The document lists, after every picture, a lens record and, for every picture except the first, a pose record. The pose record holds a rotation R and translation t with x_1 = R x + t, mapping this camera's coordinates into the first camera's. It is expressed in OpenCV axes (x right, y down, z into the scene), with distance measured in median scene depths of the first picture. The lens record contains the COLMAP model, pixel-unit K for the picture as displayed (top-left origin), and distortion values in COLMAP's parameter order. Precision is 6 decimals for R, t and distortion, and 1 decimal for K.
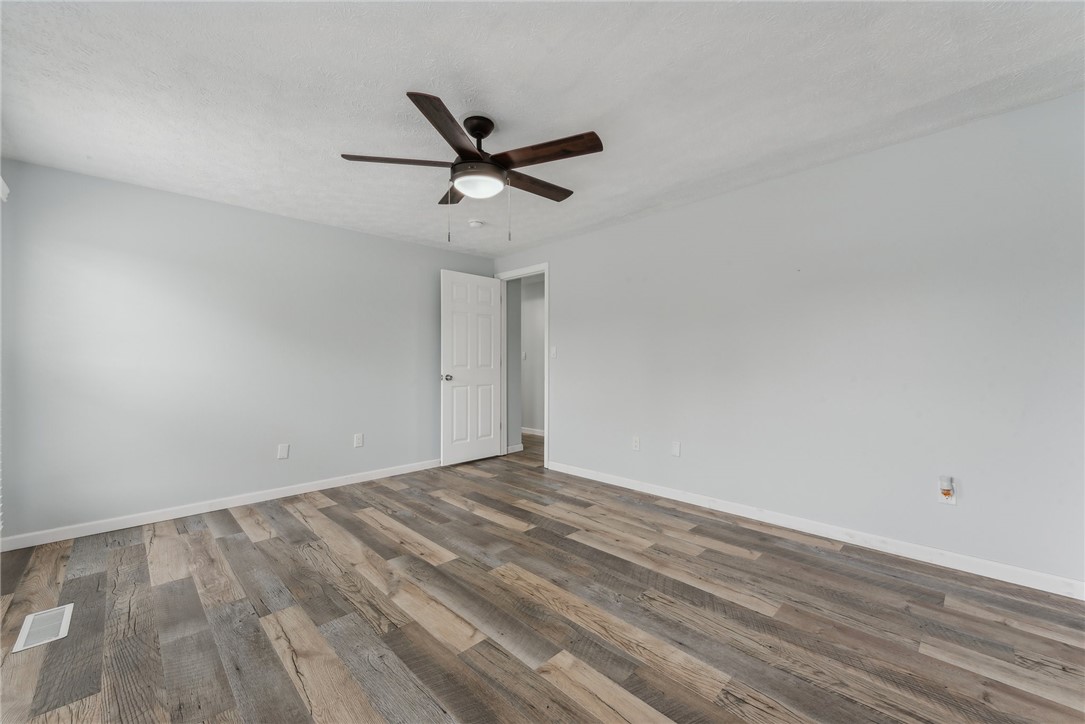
lens RADIAL K [[430.2, 0, 541.3], [0, 430.2, 362.2], [0, 0, 1]] dist [0.005344, -0.000636]
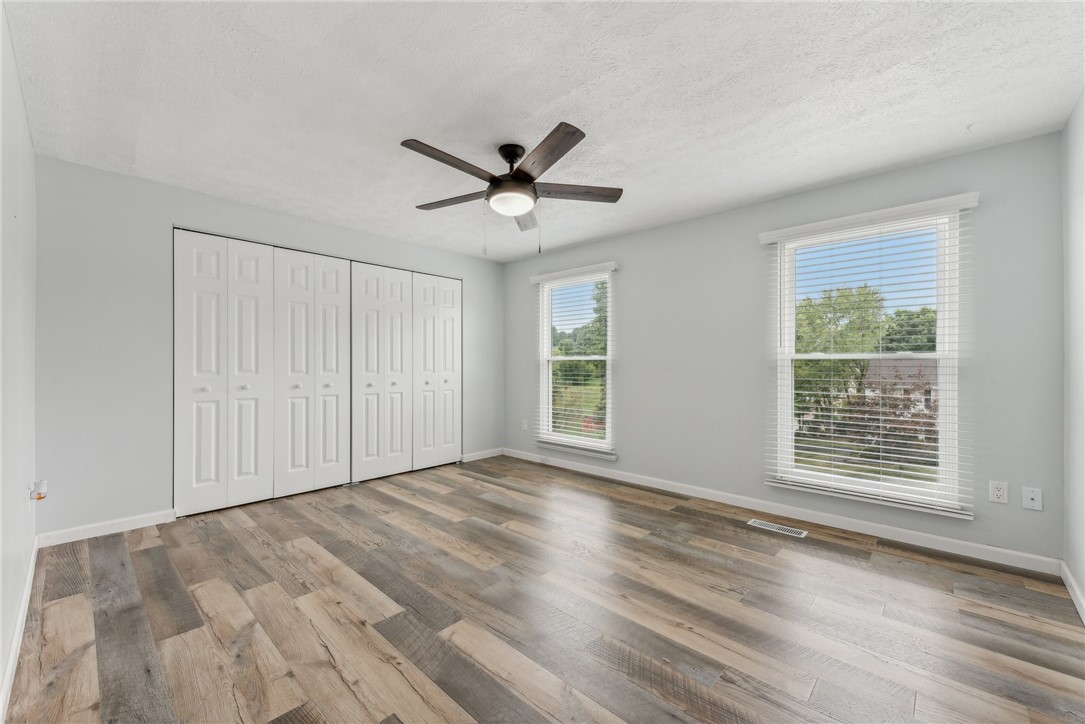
lens RADIAL K [[430.2, 0, 543.9], [0, 430.2, 365.0], [0, 0, 1]] dist [0.005344, -0.000636]
pose [[-0.998597, 0.002085, -0.052916, -0.165128], [0.002030, 0.999997, 0.001102, 0.002550], [0.052919, 0.000993, -0.998598, 2.088119]]
